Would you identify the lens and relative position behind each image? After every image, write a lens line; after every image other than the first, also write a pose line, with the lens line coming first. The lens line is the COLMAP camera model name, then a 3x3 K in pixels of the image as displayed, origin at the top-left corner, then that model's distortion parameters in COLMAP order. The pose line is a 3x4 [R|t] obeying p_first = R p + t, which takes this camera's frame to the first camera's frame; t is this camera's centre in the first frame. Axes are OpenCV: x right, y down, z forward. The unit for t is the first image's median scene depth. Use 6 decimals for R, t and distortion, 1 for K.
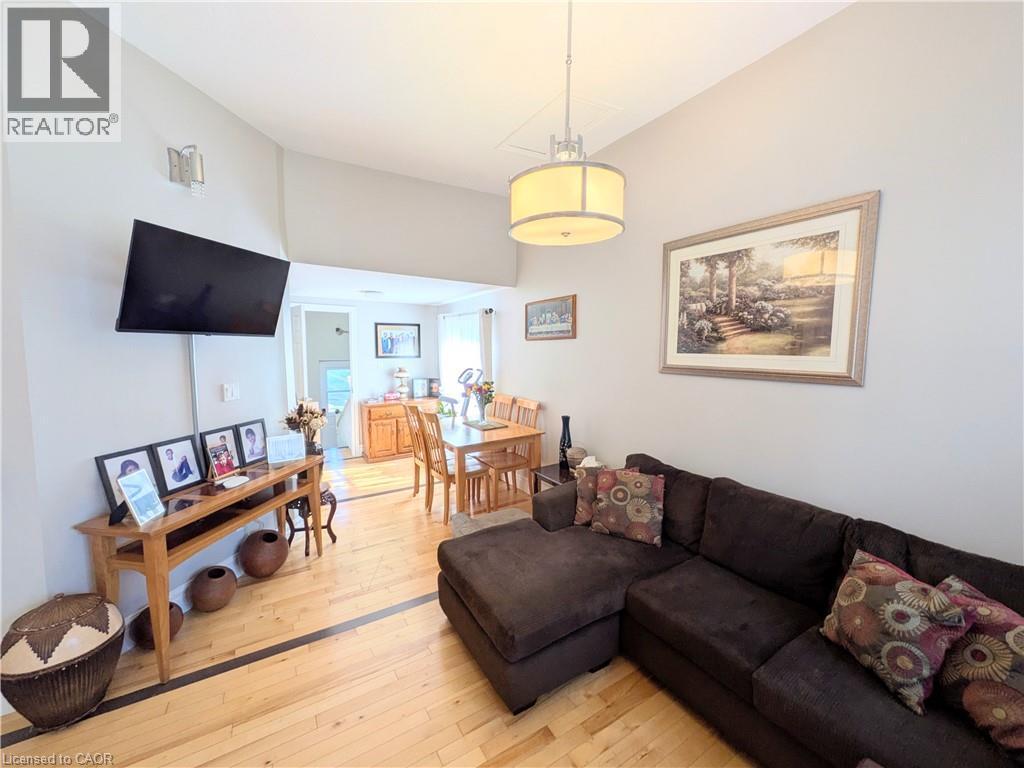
lens RADIAL K [[404.2, 0, 507.7], [0, 404.2, 384.7], [0, 0, 1]] dist [0.003413, -0.001771]
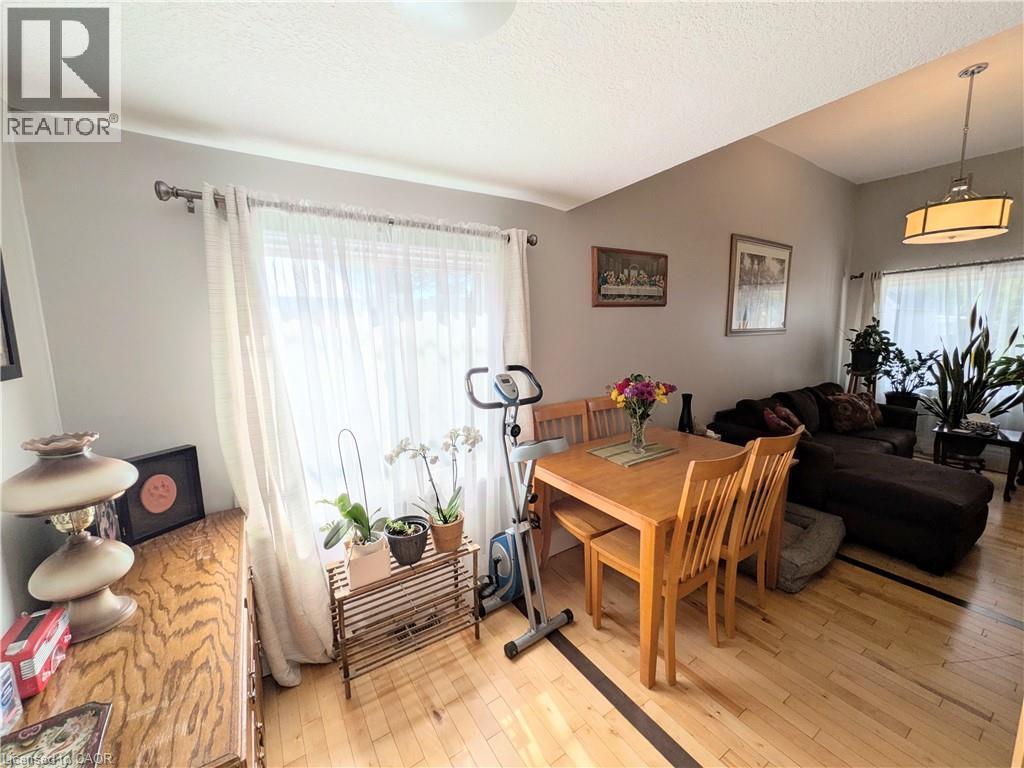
lens RADIAL K [[404.2, 0, 510.2], [0, 404.2, 387.0], [0, 0, 1]] dist [0.003413, -0.001771]
pose [[-0.035755, -0.146172, 0.988613, -1.021525], [0.114340, 0.982151, 0.149352, -0.163252], [-0.992798, 0.118378, -0.018404, 1.991772]]
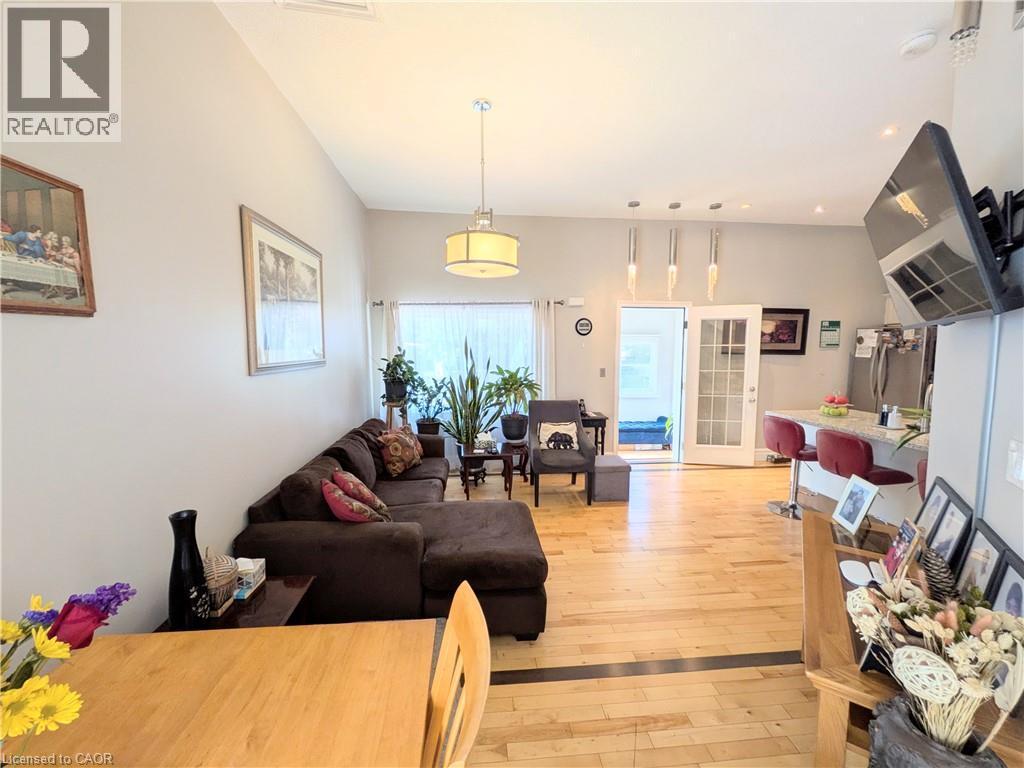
lens RADIAL K [[404.2, 0, 508.8], [0, 404.2, 384.7], [0, 0, 1]] dist [0.003413, -0.001771]
pose [[-0.900886, -0.051826, 0.430950, -0.447379], [0.031372, 0.982475, 0.183735, -0.159963], [-0.432920, 0.179044, -0.883472, 1.695953]]
